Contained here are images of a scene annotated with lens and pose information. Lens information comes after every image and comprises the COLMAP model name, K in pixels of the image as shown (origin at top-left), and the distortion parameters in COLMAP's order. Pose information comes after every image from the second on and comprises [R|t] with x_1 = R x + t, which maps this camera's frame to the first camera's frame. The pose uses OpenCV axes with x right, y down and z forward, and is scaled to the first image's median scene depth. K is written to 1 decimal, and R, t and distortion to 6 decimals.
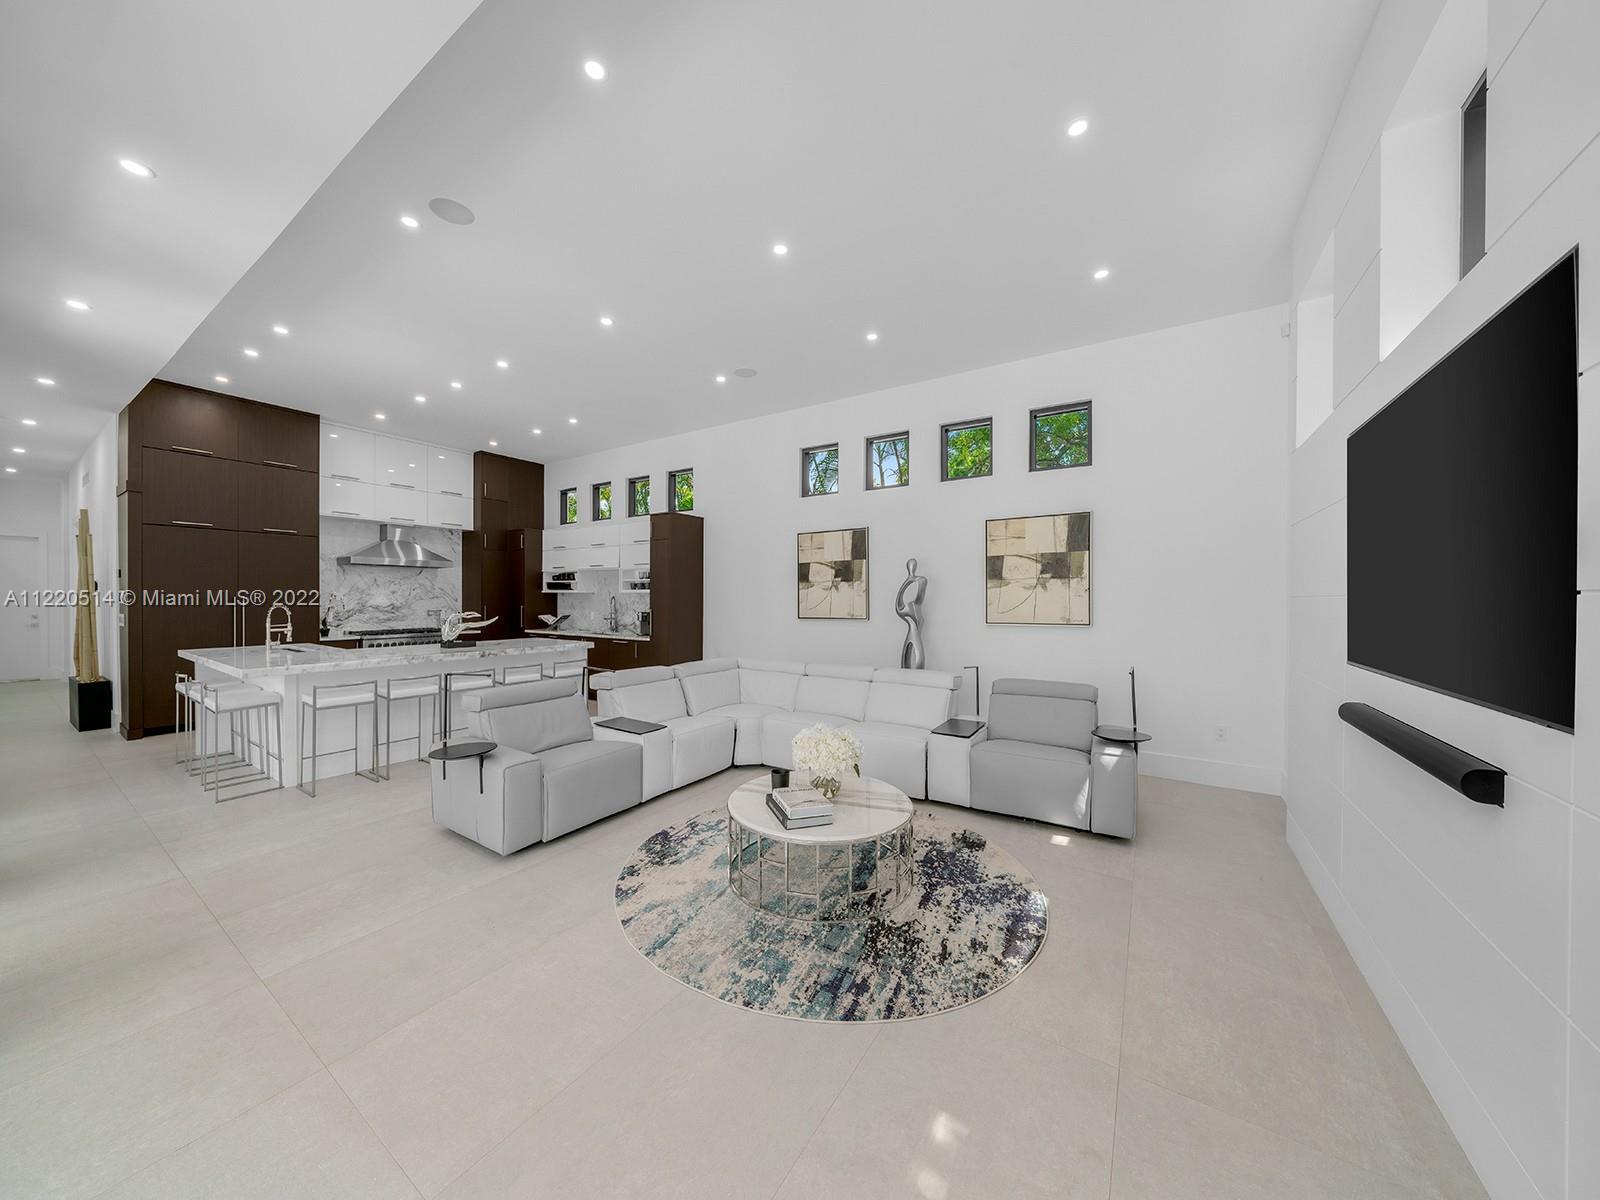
lens RADIAL K [[543.2, 0, 778.8], [0, 543.2, 601.2], [0, 0, 1]] dist [-0.005496, 0.000004]
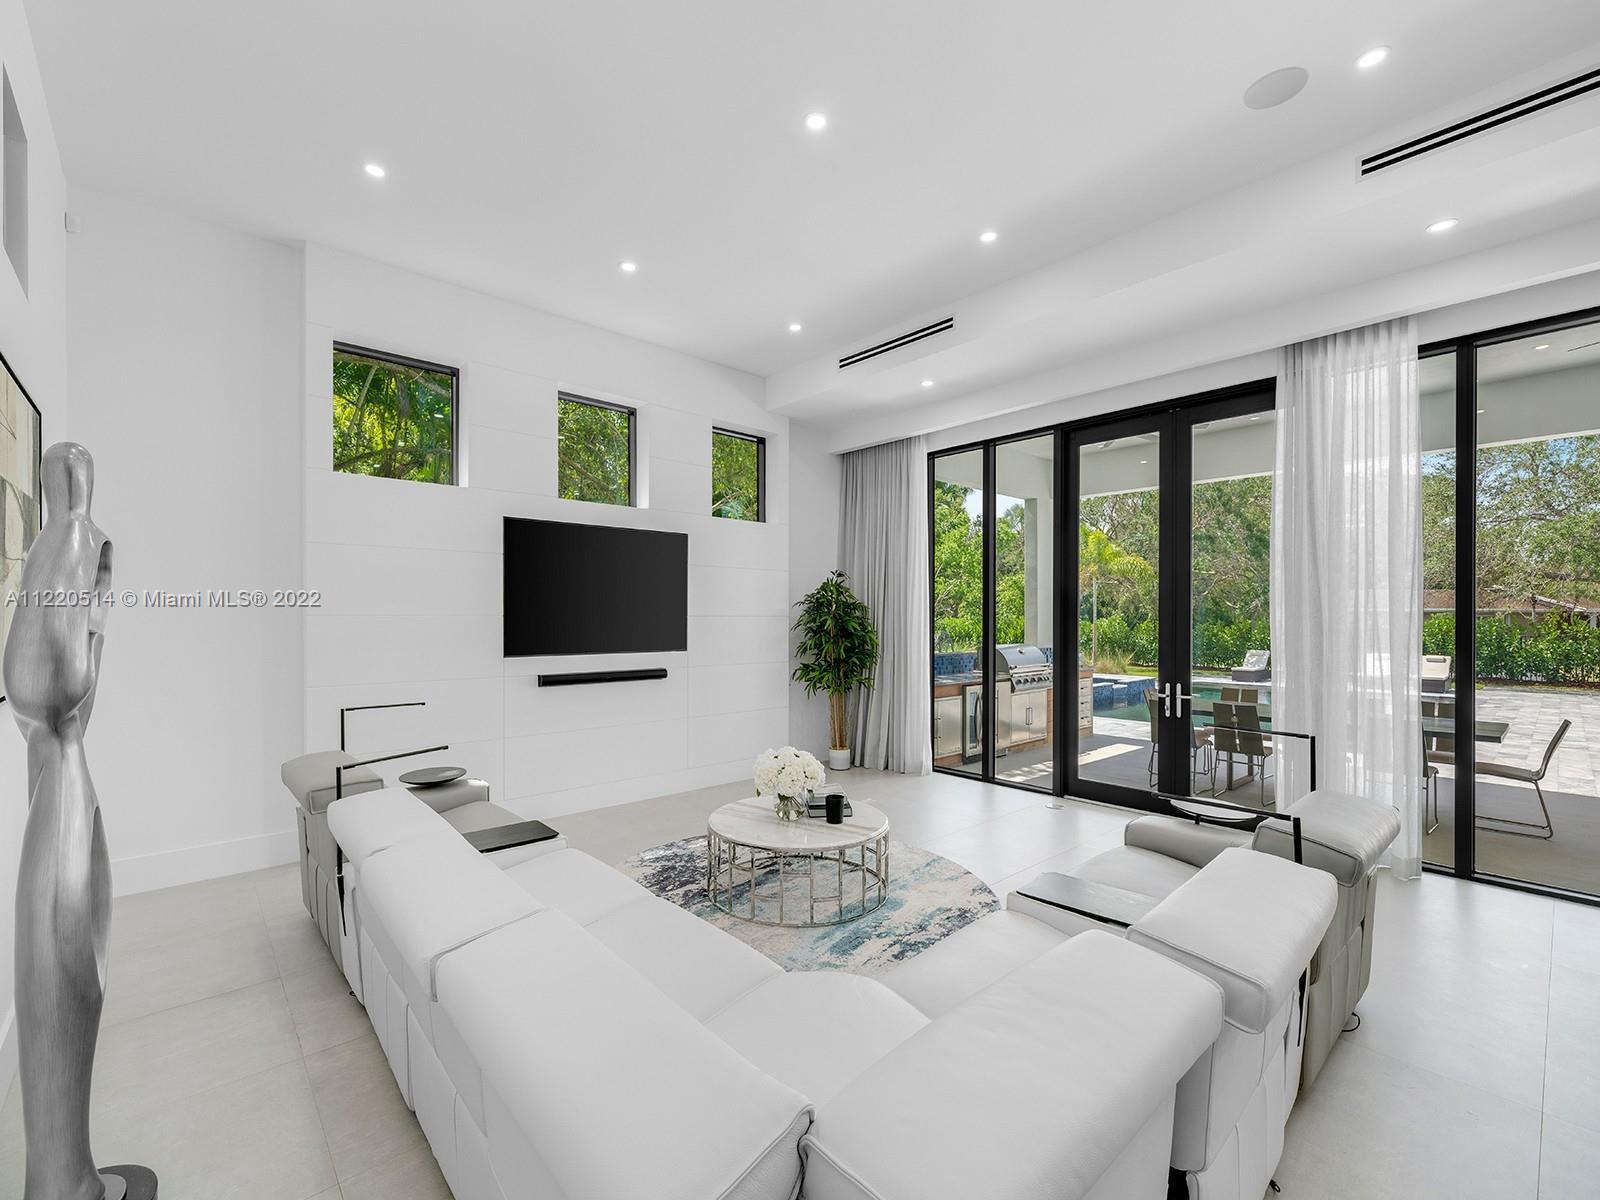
lens RADIAL K [[721.4, 0, 784.2], [0, 721.4, 608.0], [0, 0, 1]] dist [-0.002586, -0.000042]
pose [[-0.971589, -0.006457, 0.236588, -0.102403], [-0.008646, 0.999929, -0.008218, -0.007610], [-0.236518, -0.010030, -0.971575, 1.098271]]
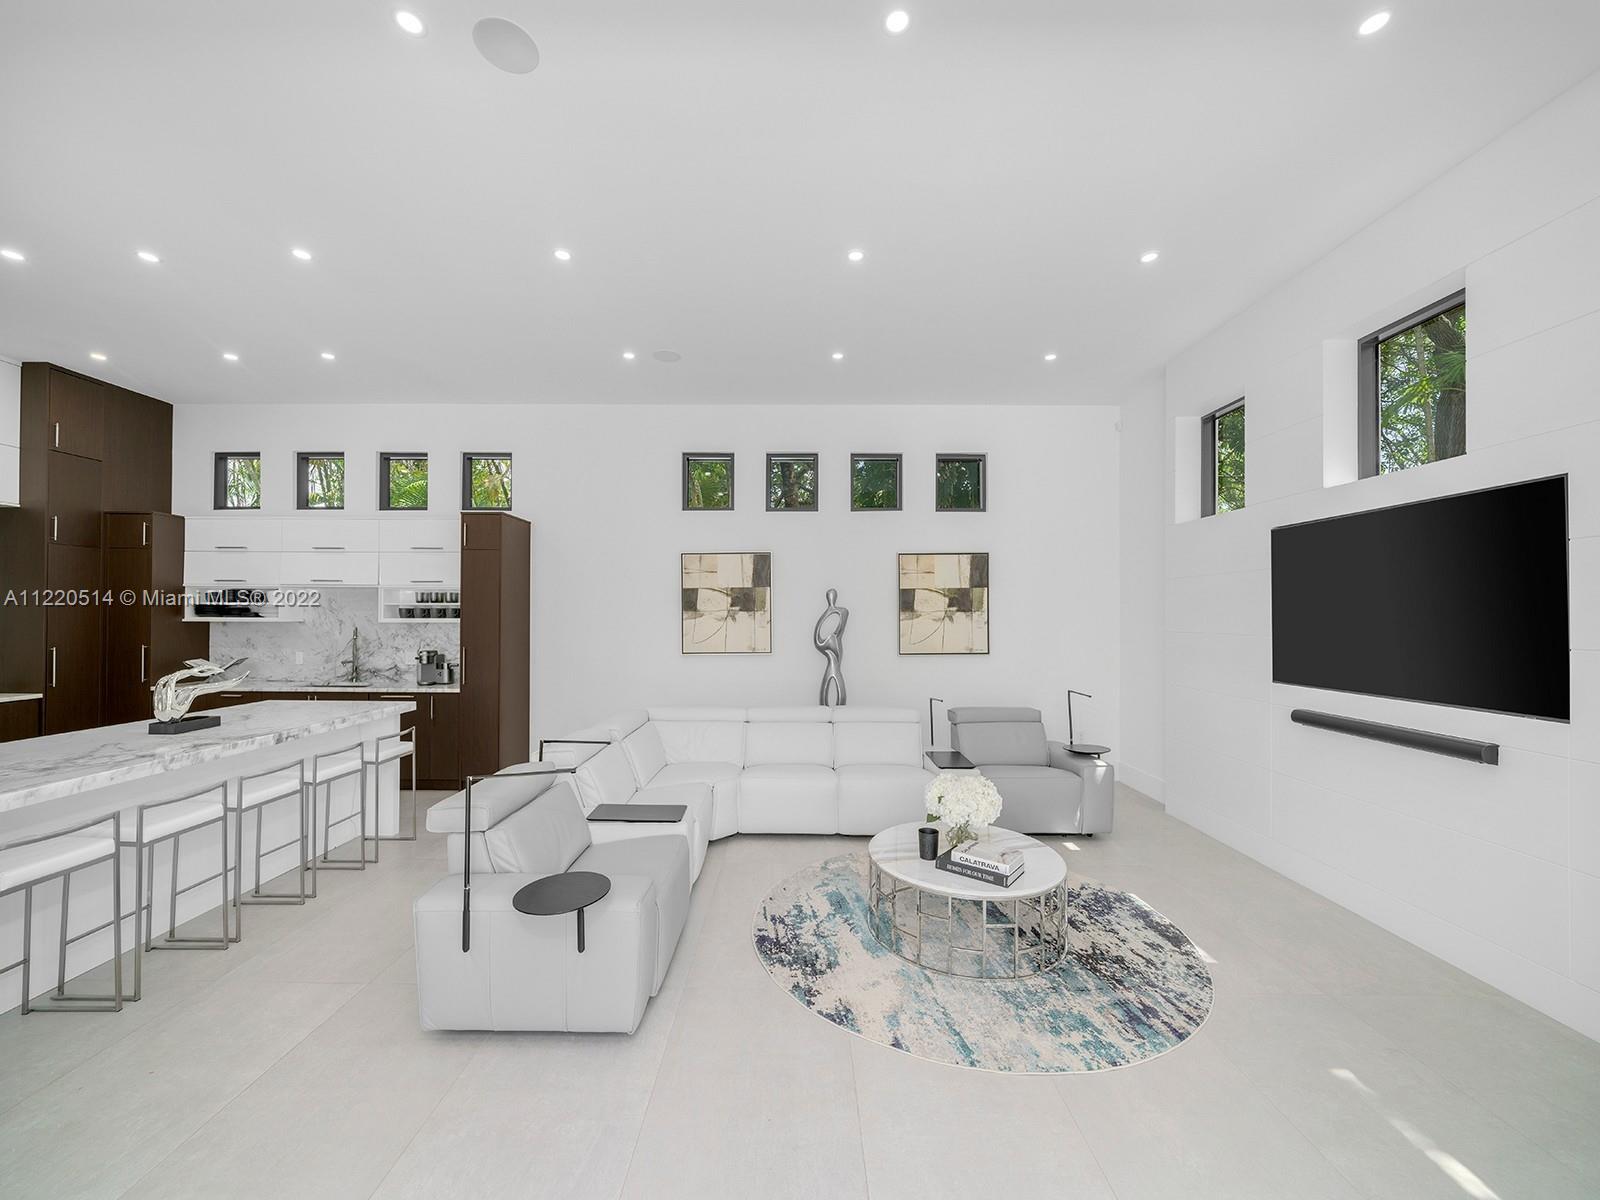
lens RADIAL K [[620.7, 0, 790.0], [0, 620.7, 610.8], [0, 0, 1]] dist [-0.003669, 0.000560]
pose [[0.840138, 0.002646, 0.542366, -0.370805], [0.004576, 0.999918, -0.011967, -0.024796], [-0.542353, 0.012536, 0.840057, 0.111770]]
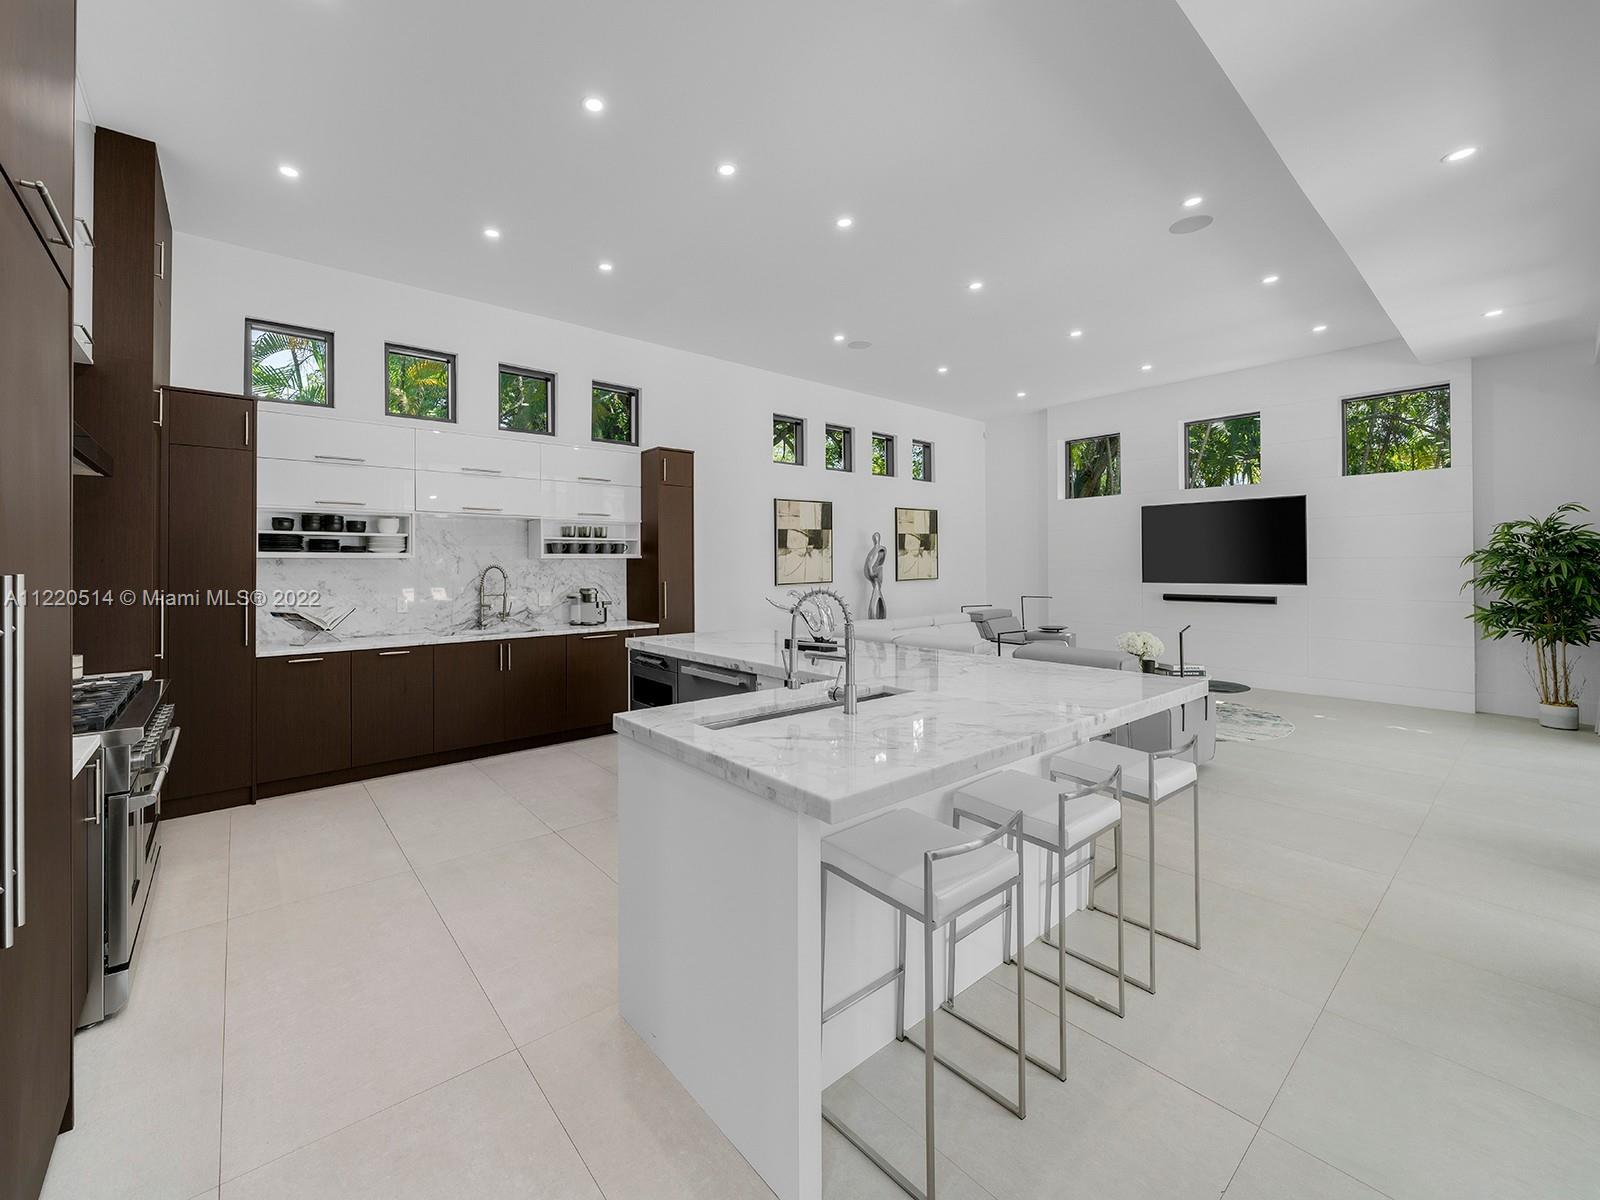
lens RADIAL K [[625.0, 0, 719.8], [0, 625.0, 560.1], [0, 0, 1]] dist [0.006280, 0.000192]
pose [[0.344262, -0.000972, 0.938873, -1.145601], [0.014539, 0.999885, -0.004296, -0.011135], [-0.938761, 0.015129, 0.344236, 0.763306]]
